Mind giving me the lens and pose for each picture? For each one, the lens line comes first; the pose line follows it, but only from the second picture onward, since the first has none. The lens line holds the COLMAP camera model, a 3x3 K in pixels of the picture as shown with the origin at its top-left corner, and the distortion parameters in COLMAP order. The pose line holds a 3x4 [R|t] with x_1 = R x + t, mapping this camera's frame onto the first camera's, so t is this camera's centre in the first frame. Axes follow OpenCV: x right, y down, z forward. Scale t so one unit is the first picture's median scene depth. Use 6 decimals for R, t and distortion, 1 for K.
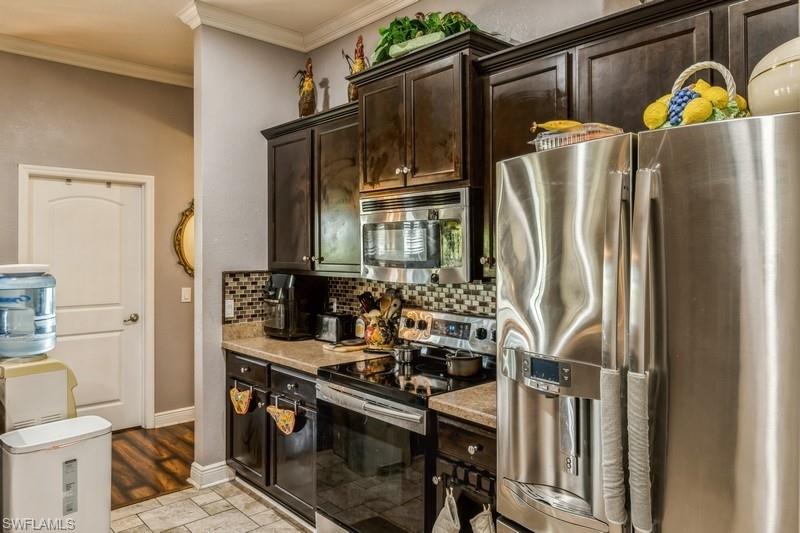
lens RADIAL K [[555.1, 0, 397.1], [0, 555.1, 261.2], [0, 0, 1]] dist [-0.005243, -0.002119]
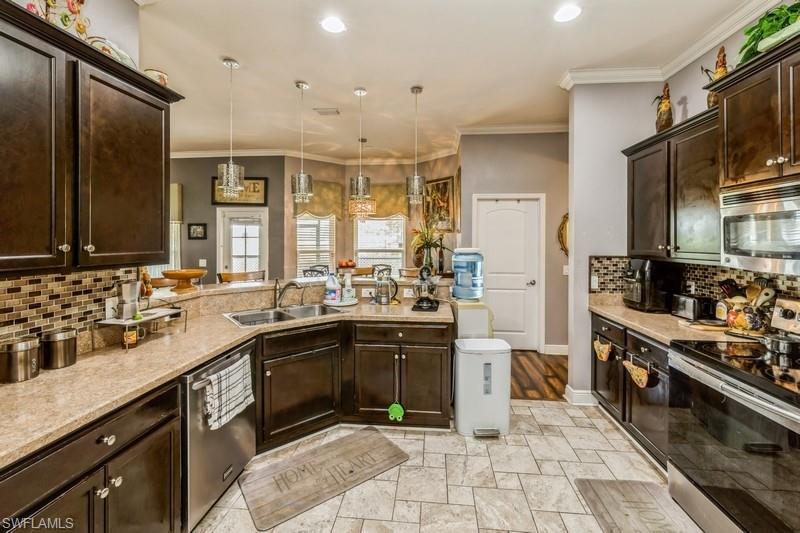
lens RADIAL K [[344.9, 0, 398.6], [0, 344.9, 242.1], [0, 0, 1]] dist [0.000237, -0.001570]
pose [[0.673221, 0.005275, -0.739423, 0.007343], [-0.016622, 0.999830, -0.008001, -0.001055], [0.739255, 0.017677, 0.673194, 0.058606]]
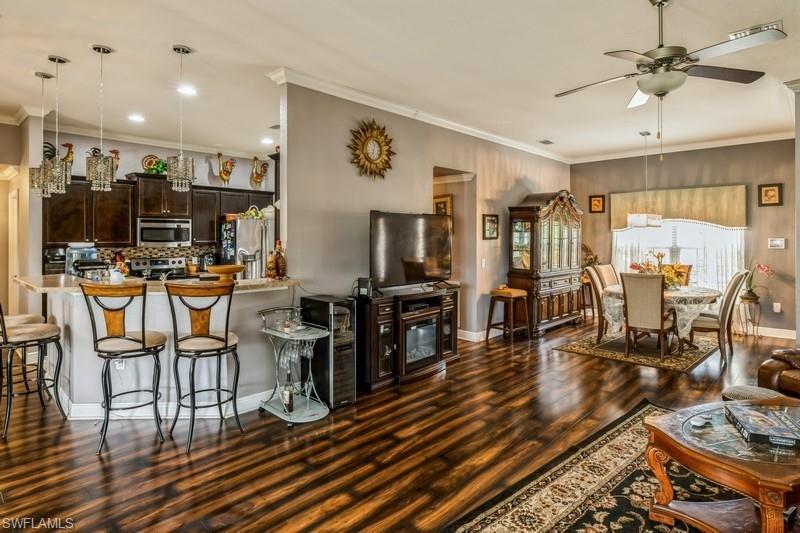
lens RADIAL K [[441.3, 0, 407.4], [0, 441.3, 239.1], [0, 0, 1]] dist [-0.003387, -0.001410]
pose [[-0.083416, -0.003680, 0.996508, -2.696360], [0.018298, 0.999819, 0.005223, 0.006067], [-0.996347, 0.018670, -0.083334, -0.160427]]
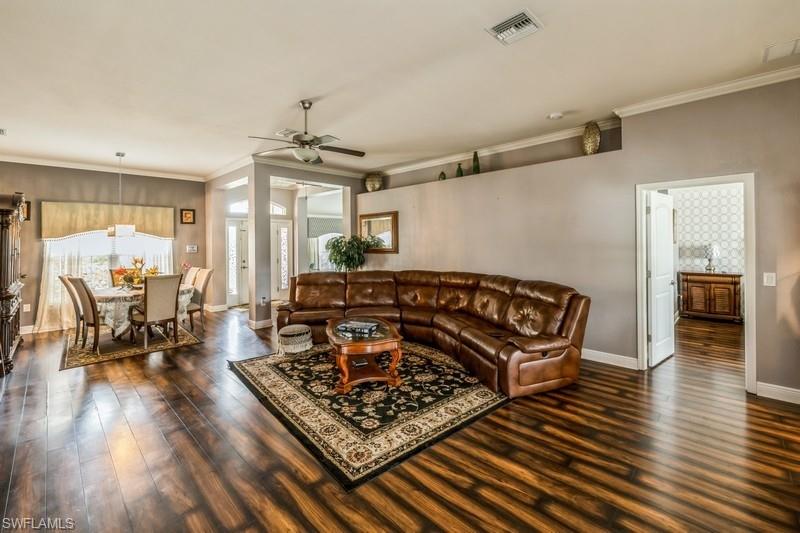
lens RADIAL K [[344.9, 0, 400.6], [0, 344.9, 240.4], [0, 0, 1]] dist [0.000237, -0.001570]
pose [[-0.998263, 0.012416, -0.057592, -1.980978], [0.011668, 0.999843, 0.013321, -0.010453], [0.057749, 0.012626, -0.998251, 0.612191]]
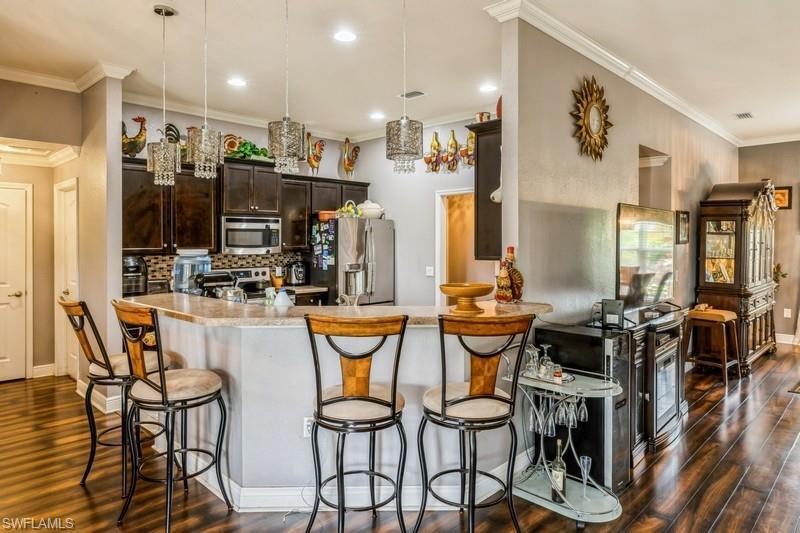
lens RADIAL K [[506.4, 0, 400.6], [0, 506.4, 247.7], [0, 0, 1]] dist [-0.005130, -0.000243]
pose [[-0.063095, -0.014124, 0.997908, -2.309831], [0.018561, 0.999710, 0.015323, -0.011122], [-0.997835, 0.019489, -0.062815, 0.525299]]
